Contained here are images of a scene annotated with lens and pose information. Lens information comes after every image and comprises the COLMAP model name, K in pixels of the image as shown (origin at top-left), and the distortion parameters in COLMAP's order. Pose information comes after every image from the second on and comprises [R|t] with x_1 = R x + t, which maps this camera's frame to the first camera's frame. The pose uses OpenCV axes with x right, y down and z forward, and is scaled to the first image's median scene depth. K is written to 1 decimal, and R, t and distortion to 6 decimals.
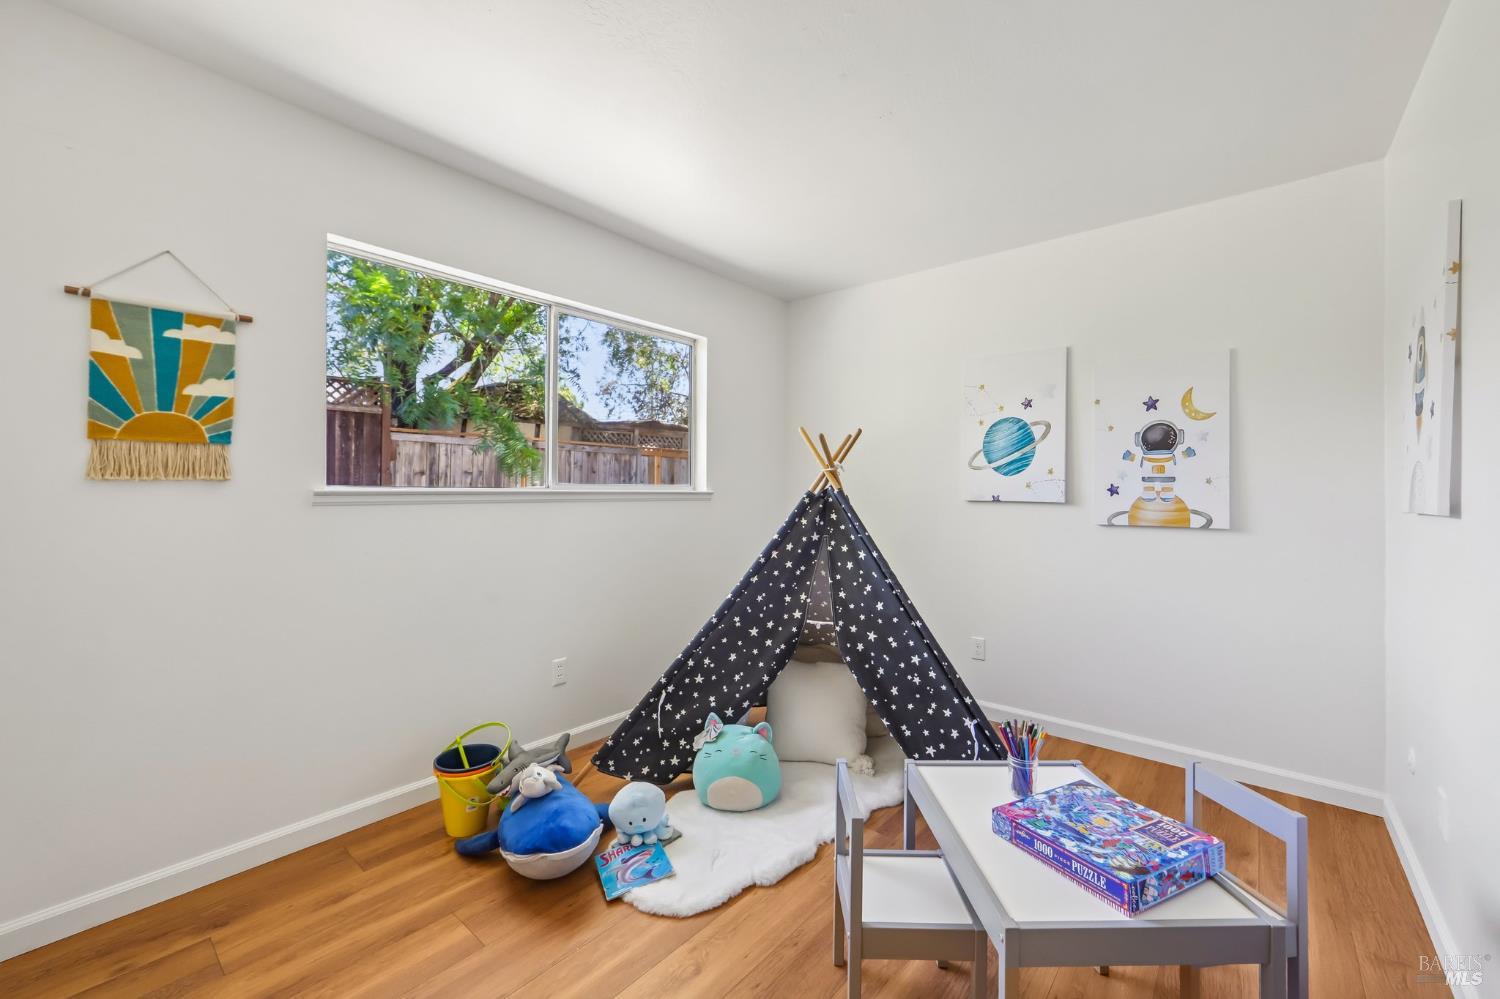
lens RADIAL K [[601.5, 0, 758.8], [0, 601.5, 490.0], [0, 0, 1]] dist [-0.001555, 0.002165]
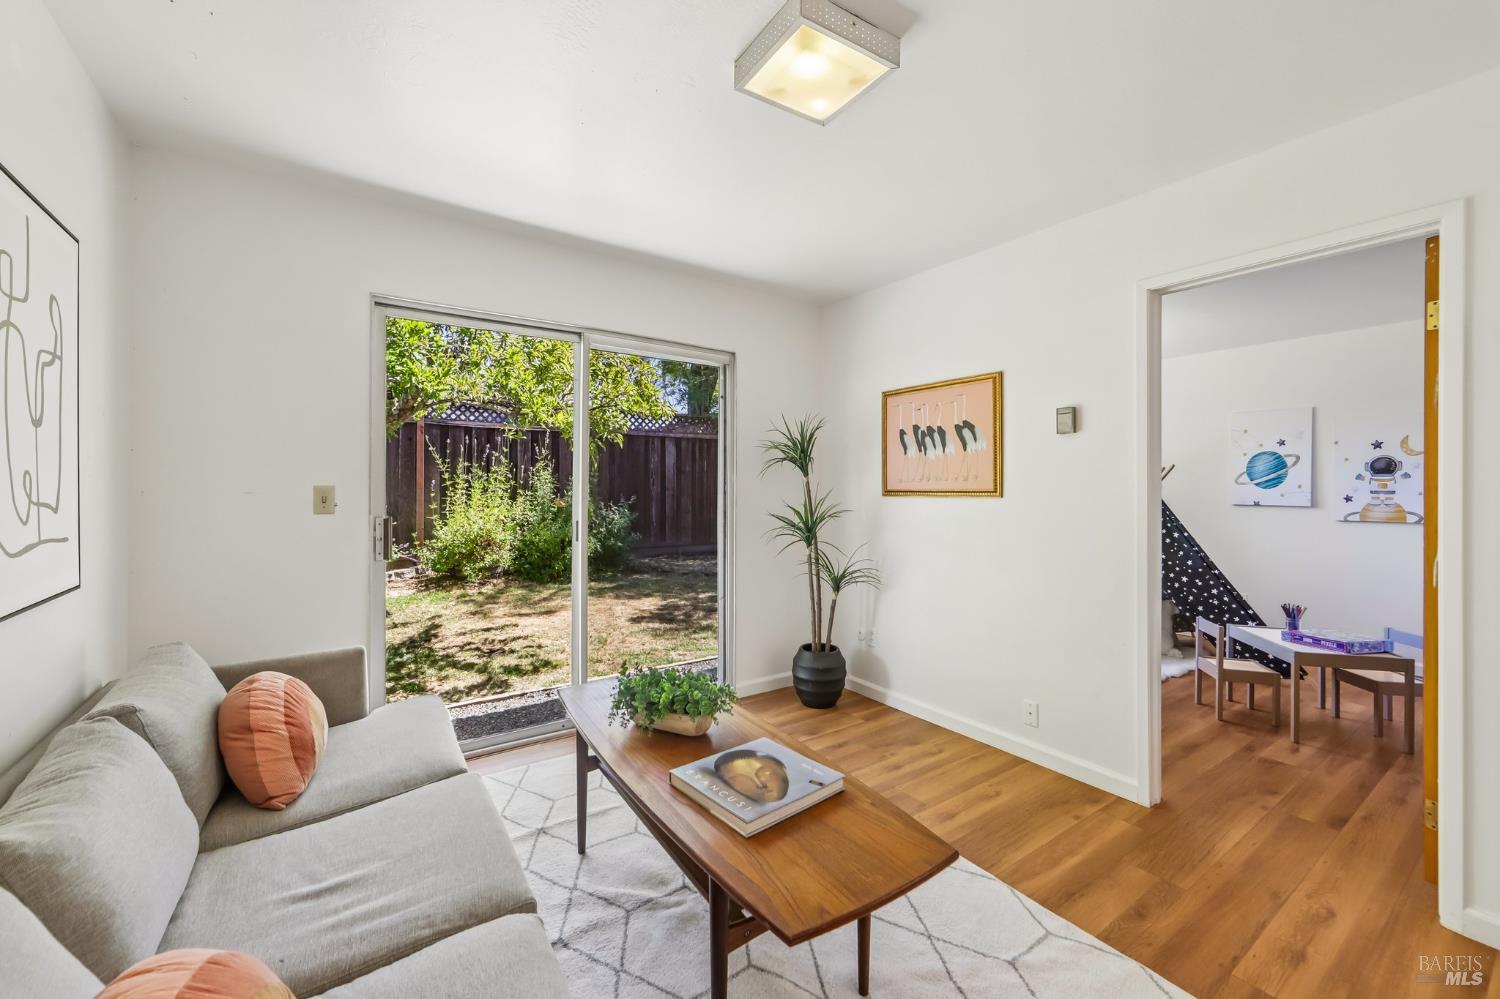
lens RADIAL K [[601.5, 0, 754.7], [0, 601.5, 492.6], [0, 0, 1]] dist [-0.001555, 0.002165]
pose [[0.966561, 0.001292, -0.256433, -0.535721], [-0.000139, 0.999990, 0.004513, -0.023941], [0.256436, -0.004326, 0.966551, -0.970727]]
